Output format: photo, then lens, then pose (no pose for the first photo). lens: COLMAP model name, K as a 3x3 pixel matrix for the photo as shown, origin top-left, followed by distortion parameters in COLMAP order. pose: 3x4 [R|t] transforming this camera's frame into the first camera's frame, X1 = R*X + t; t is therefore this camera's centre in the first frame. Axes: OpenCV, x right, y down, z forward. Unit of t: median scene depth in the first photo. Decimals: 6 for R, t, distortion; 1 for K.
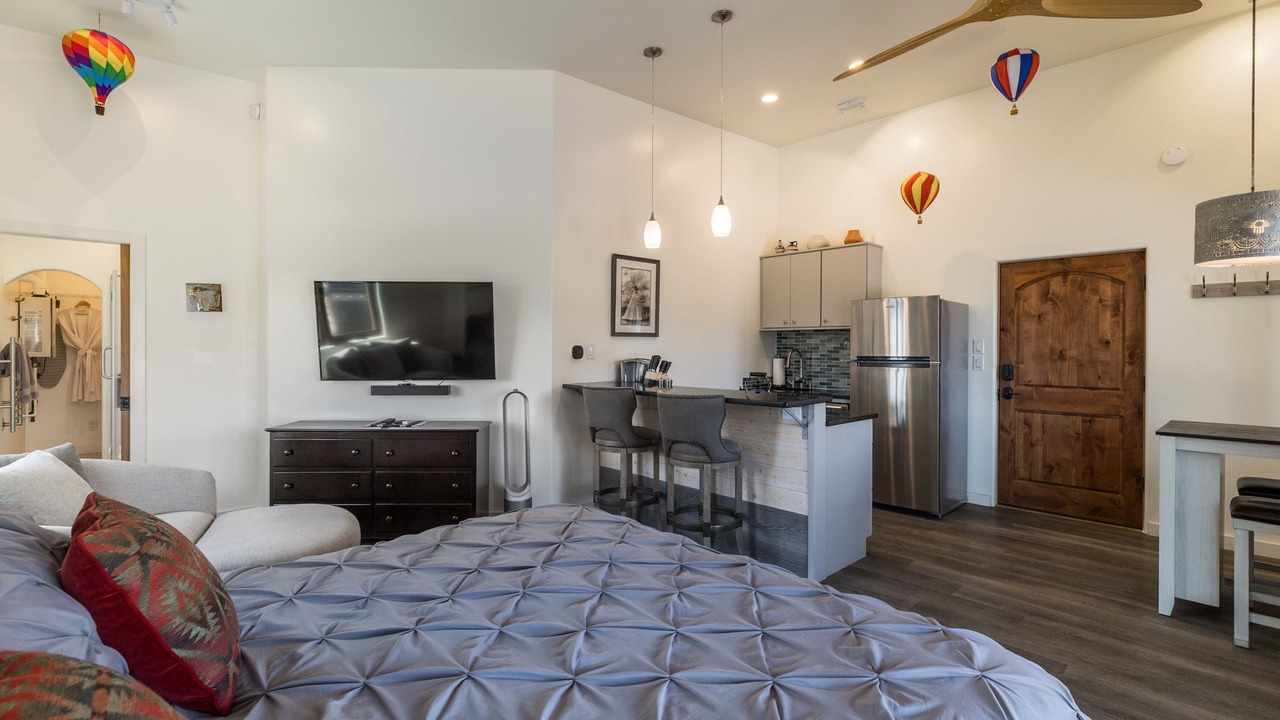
lens RADIAL K [[572.0, 0, 640.5], [0, 572.0, 359.0], [0, 0, 1]] dist [0.022634, -0.000233]
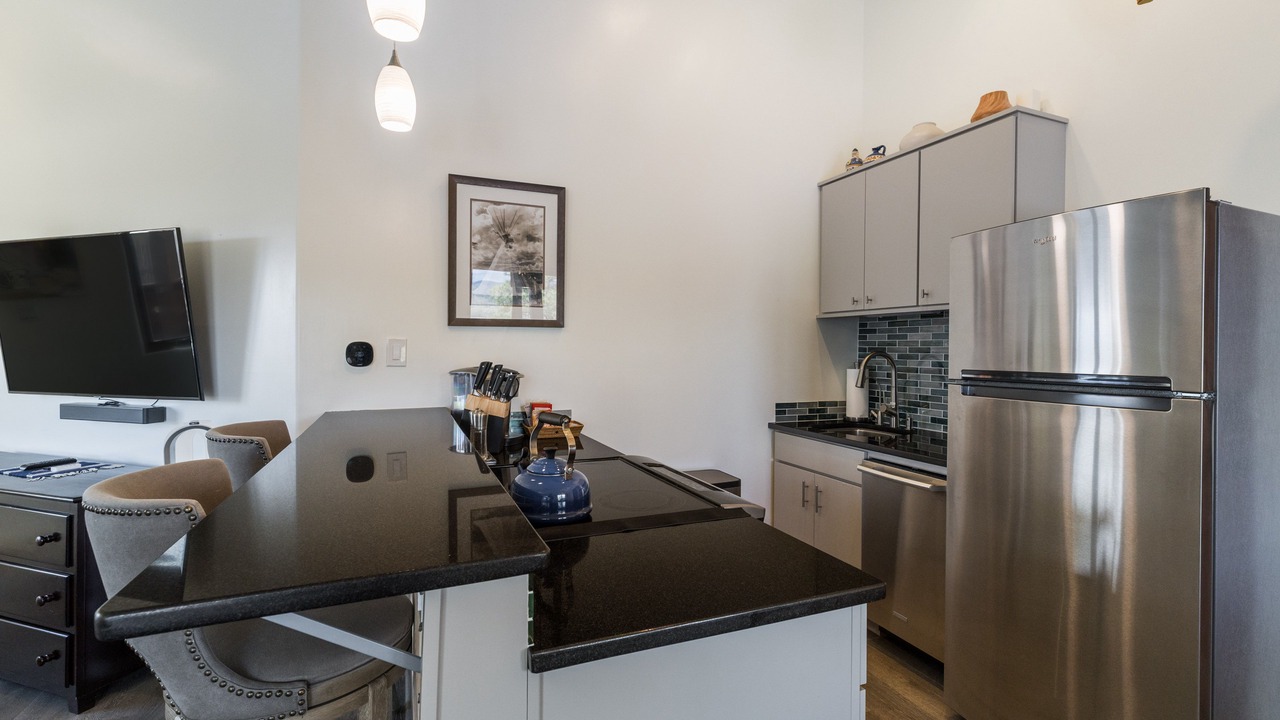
lens RADIAL K [[572.0, 0, 647.1], [0, 572.0, 350.2], [0, 0, 1]] dist [0.022634, -0.000233]
pose [[0.935116, 0.008299, -0.354244, 0.303683], [-0.013592, 0.999830, -0.012456, -0.011119], [0.354081, 0.016462, 0.935070, 0.518441]]
